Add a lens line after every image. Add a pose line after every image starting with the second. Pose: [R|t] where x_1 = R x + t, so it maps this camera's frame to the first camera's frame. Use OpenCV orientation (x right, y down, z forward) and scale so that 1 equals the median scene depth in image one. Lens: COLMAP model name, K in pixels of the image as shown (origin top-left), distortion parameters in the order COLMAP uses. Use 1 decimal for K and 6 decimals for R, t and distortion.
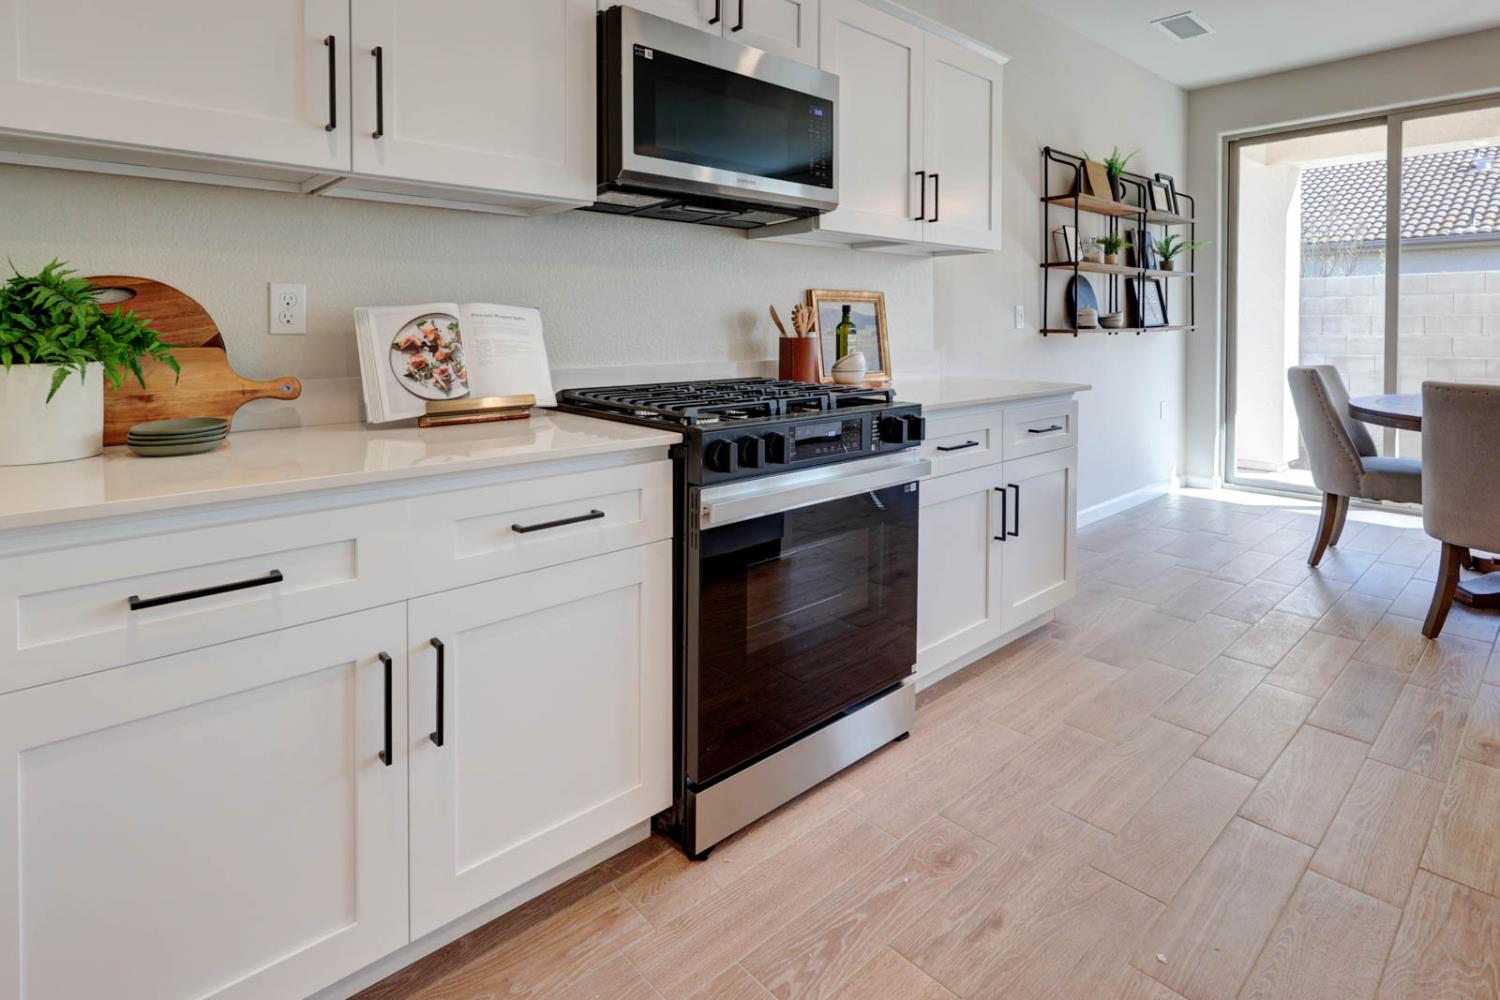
lens RADIAL K [[773.7, 0, 743.7], [0, 773.7, 357.6], [0, 0, 1]] dist [-0.003388, -0.000210]
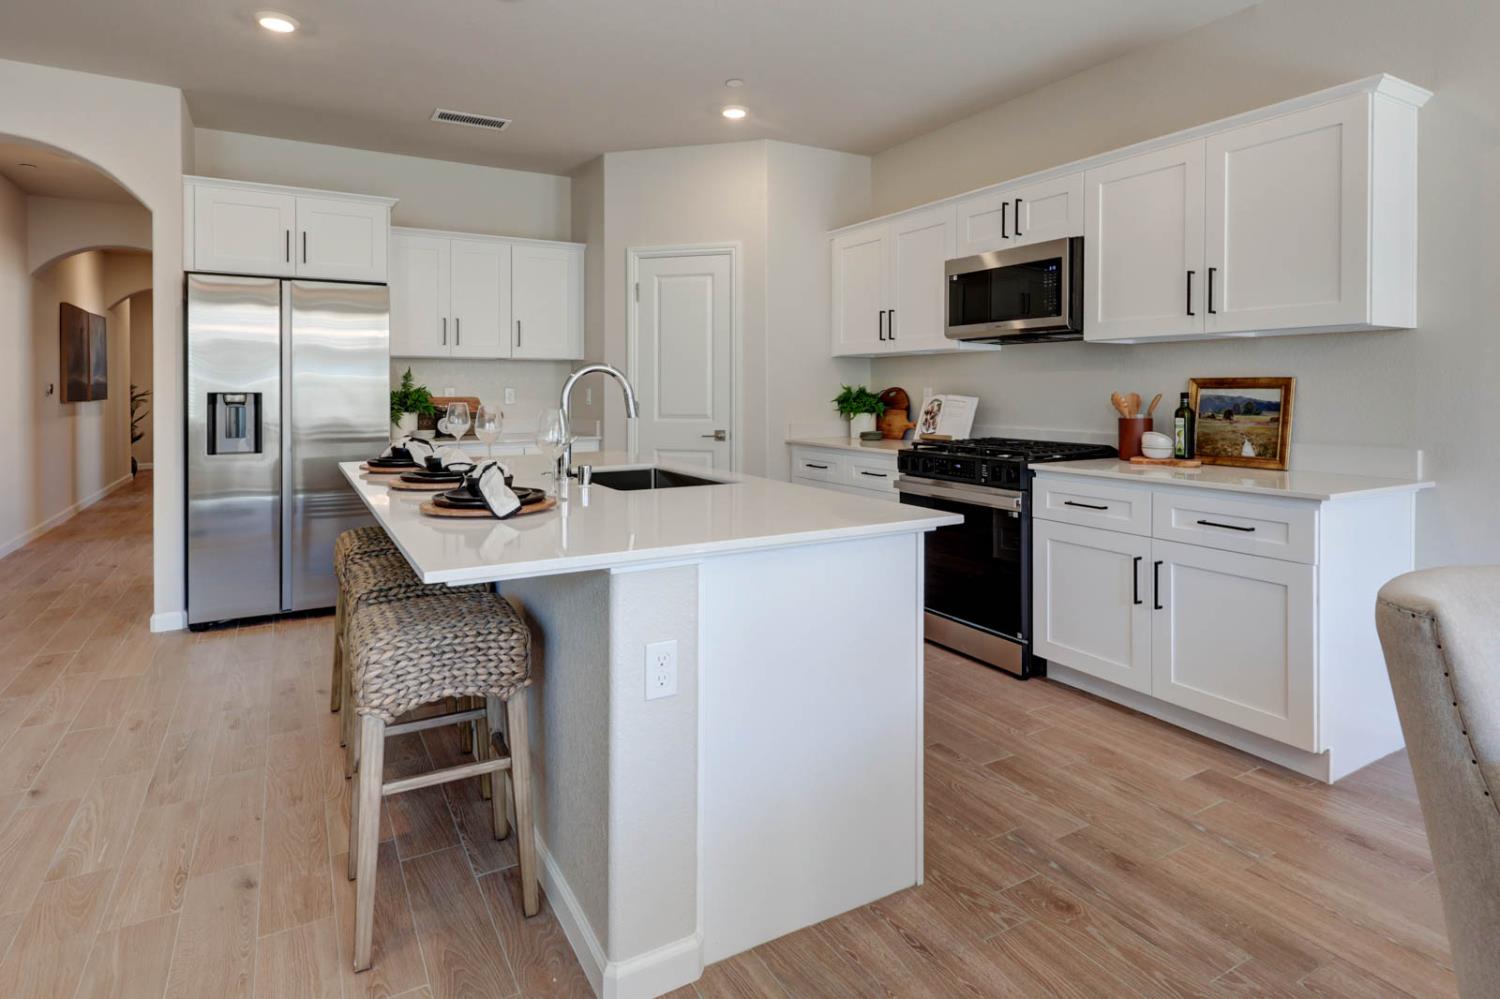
lens RADIAL K [[832.1, 0, 750.0], [0, 832.1, 499.5], [0, 0, 1]] dist [0.096633, -0.059132]
pose [[-0.218962, 0.133601, -0.966544, 2.398449], [-0.042051, 0.988369, 0.146144, -0.108034], [0.974827, 0.072644, -0.210797, 1.014707]]
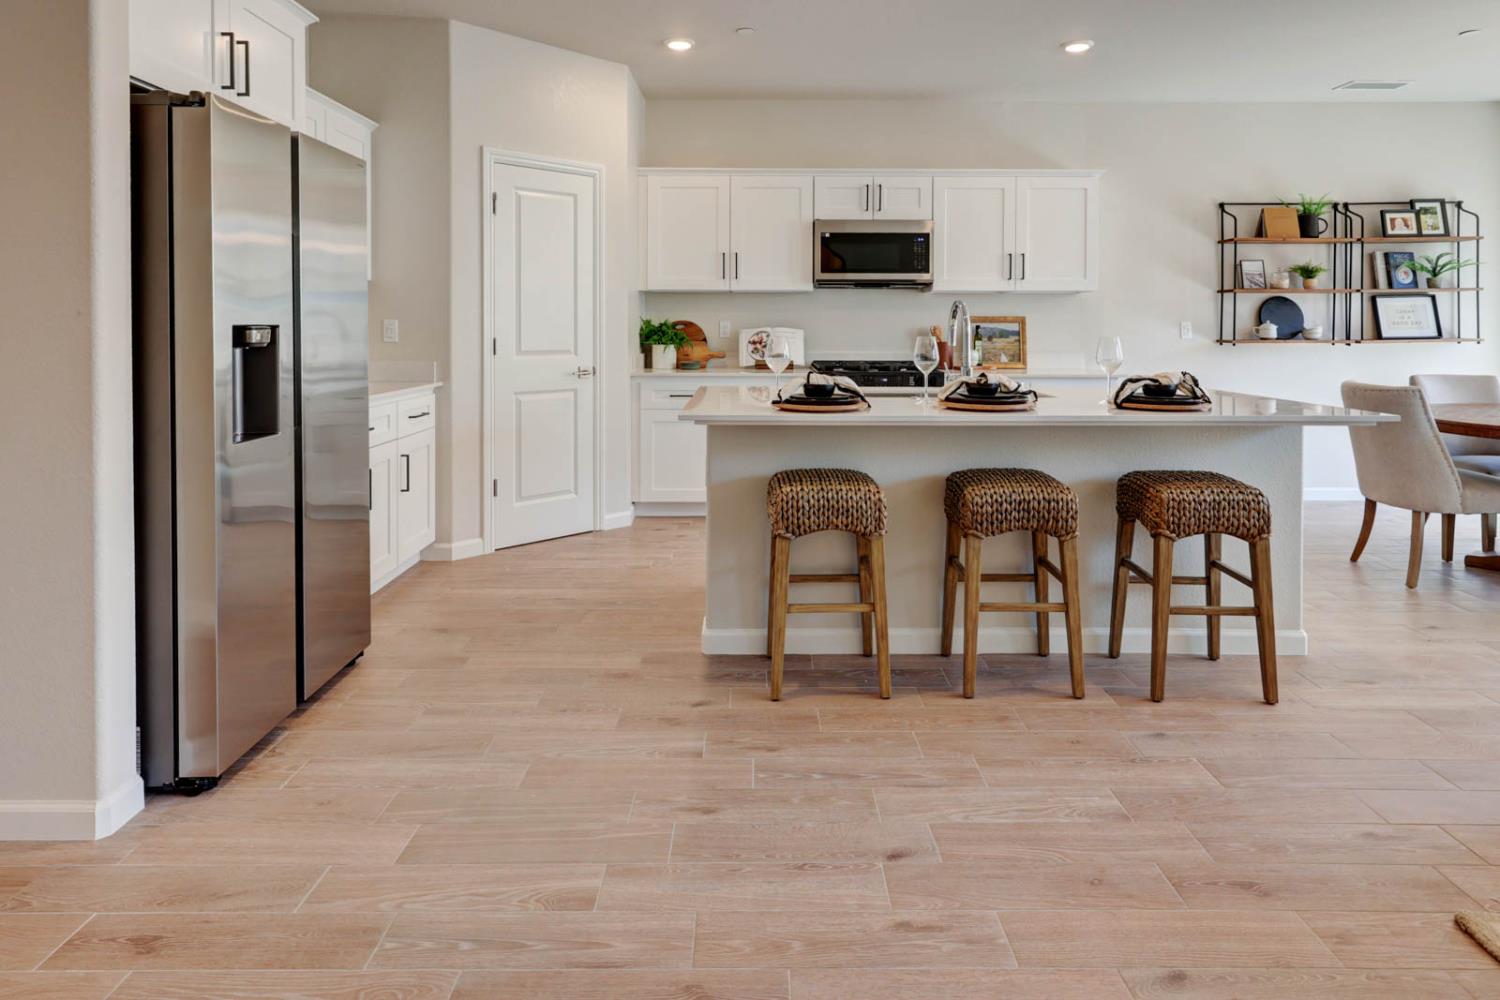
lens RADIAL K [[838.3, 0, 750.0], [0, 838.3, 500.0], [0, 0, 1]] dist [-0.000667, 0.000941]
pose [[0.750967, 0.142513, -0.644778, 1.766039], [-0.031697, 0.983088, 0.180372, 0.001376], [0.659579, -0.115016, 0.742783, -1.531502]]
